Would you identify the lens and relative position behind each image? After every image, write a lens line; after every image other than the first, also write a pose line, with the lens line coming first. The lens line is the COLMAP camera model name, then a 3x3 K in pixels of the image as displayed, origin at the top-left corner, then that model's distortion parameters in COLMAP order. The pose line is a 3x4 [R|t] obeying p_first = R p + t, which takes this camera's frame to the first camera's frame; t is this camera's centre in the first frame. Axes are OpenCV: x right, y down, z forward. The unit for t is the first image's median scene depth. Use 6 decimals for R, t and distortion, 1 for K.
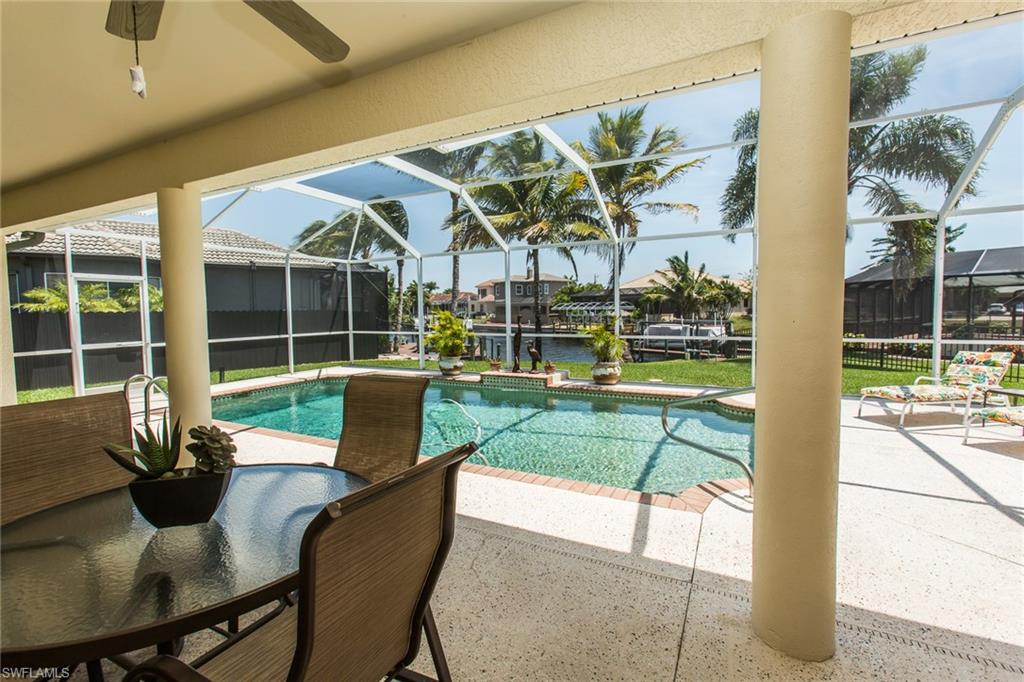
lens RADIAL K [[448.9, 0, 528.1], [0, 448.9, 327.8], [0, 0, 1]] dist [-0.008967, 0.007712]
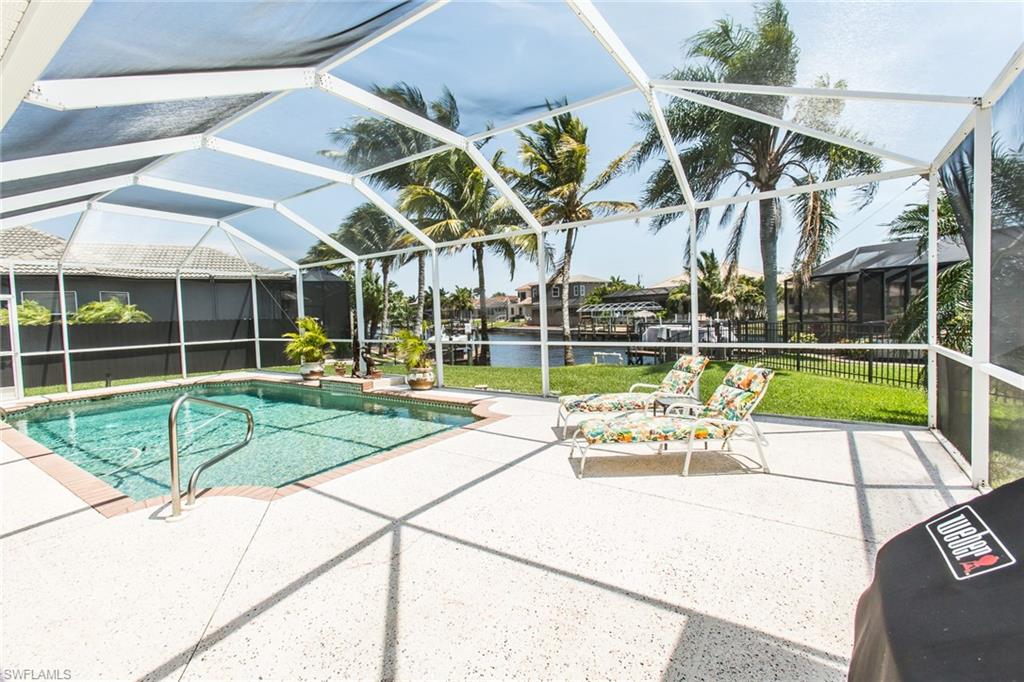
lens RADIAL K [[448.9, 0, 517.9], [0, 448.9, 338.9], [0, 0, 1]] dist [-0.008967, 0.007712]
pose [[0.989972, -0.012552, -0.140703, 0.253143], [0.015238, 0.999721, 0.018025, -0.001345], [0.140438, -0.019988, 0.989888, 0.017472]]
